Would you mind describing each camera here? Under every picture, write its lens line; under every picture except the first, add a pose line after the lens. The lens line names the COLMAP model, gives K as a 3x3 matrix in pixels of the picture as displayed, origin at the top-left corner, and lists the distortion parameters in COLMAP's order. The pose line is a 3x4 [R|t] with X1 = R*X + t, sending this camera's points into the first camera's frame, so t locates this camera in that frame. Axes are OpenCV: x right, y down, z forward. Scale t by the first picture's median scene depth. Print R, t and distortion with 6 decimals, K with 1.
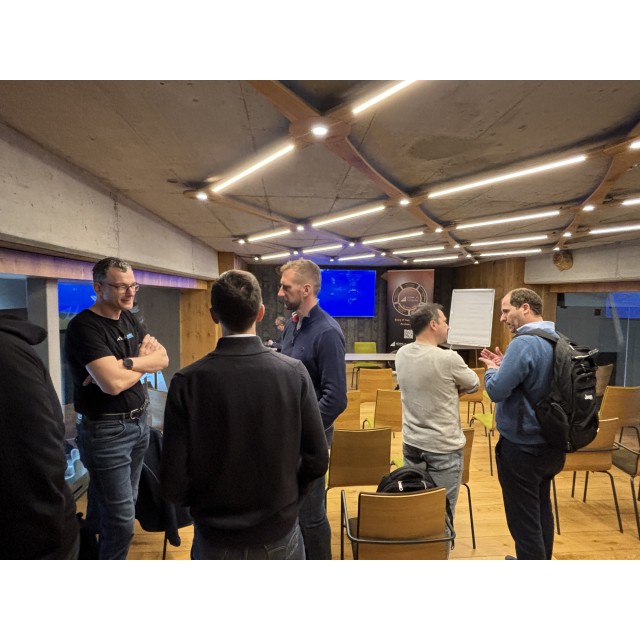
lens RADIAL K [[371.1, 0, 317.6], [0, 371.1, 320.9], [0, 0, 1]] dist [0.006227, -0.009373]
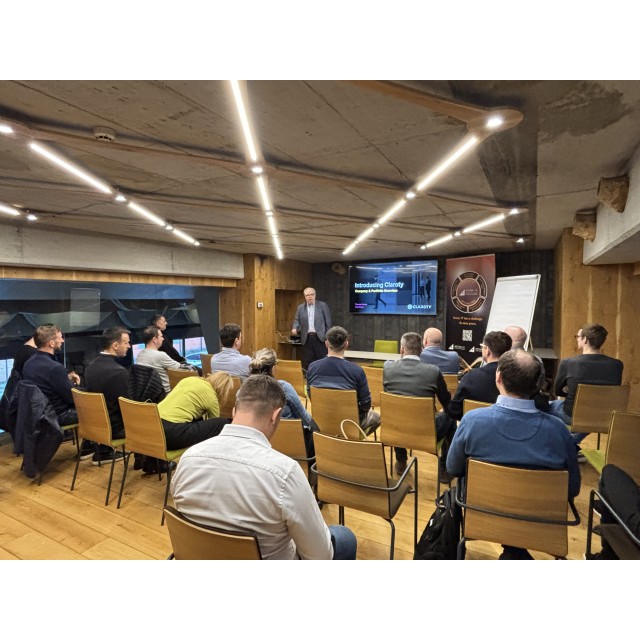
lens RADIAL K [[371.1, 0, 312.9], [0, 371.1, 317.9], [0, 0, 1]] dist [0.006227, -0.009373]
pose [[0.823611, 0.014018, -0.566982, 0.541686], [-0.024216, 0.999652, -0.010461, 0.017497], [0.566638, 0.022346, 0.823664, 0.169411]]
